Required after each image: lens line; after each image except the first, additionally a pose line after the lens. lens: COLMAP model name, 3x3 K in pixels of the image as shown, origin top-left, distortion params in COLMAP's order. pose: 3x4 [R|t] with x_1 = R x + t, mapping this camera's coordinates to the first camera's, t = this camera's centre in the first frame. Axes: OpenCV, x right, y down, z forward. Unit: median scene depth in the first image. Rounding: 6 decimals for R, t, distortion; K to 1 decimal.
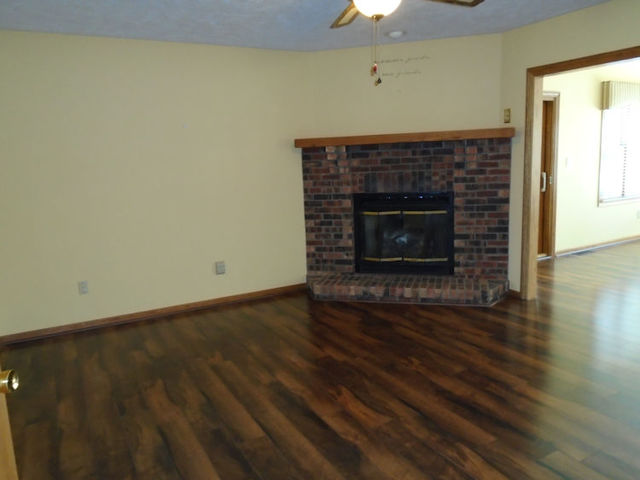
lens RADIAL K [[491.1, 0, 319.6], [0, 491.1, 236.2], [0, 0, 1]] dist [-0.003359, -0.001832]
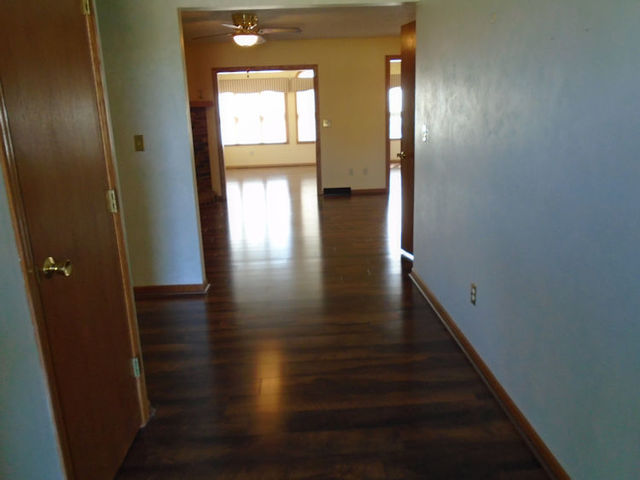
lens RADIAL K [[491.1, 0, 320.5], [0, 491.1, 239.4], [0, 0, 1]] dist [-0.003359, -0.001832]
pose [[0.438436, -0.203594, 0.875399, -0.991303], [0.158113, 0.976286, 0.147869, 0.060484], [-0.884745, 0.073581, 0.460230, -0.119434]]
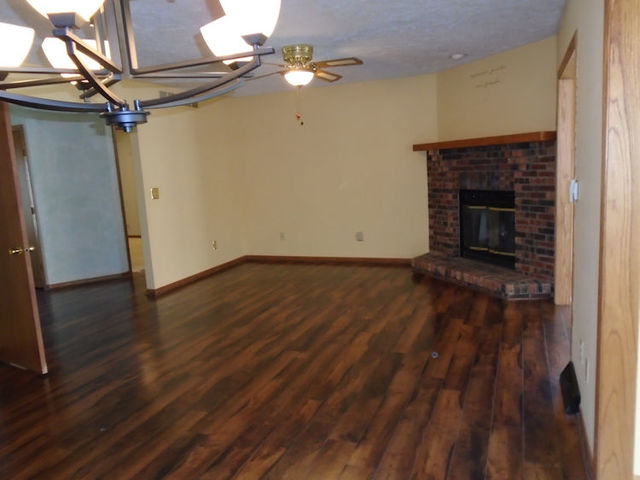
lens RADIAL K [[491.1, 0, 319.3], [0, 491.1, 241.5], [0, 0, 1]] dist [-0.003359, -0.001832]
pose [[0.621180, 0.127016, -0.773306, 0.843105], [-0.088952, 0.991828, 0.091455, -0.042592], [0.778603, 0.011977, 0.627402, 0.001207]]
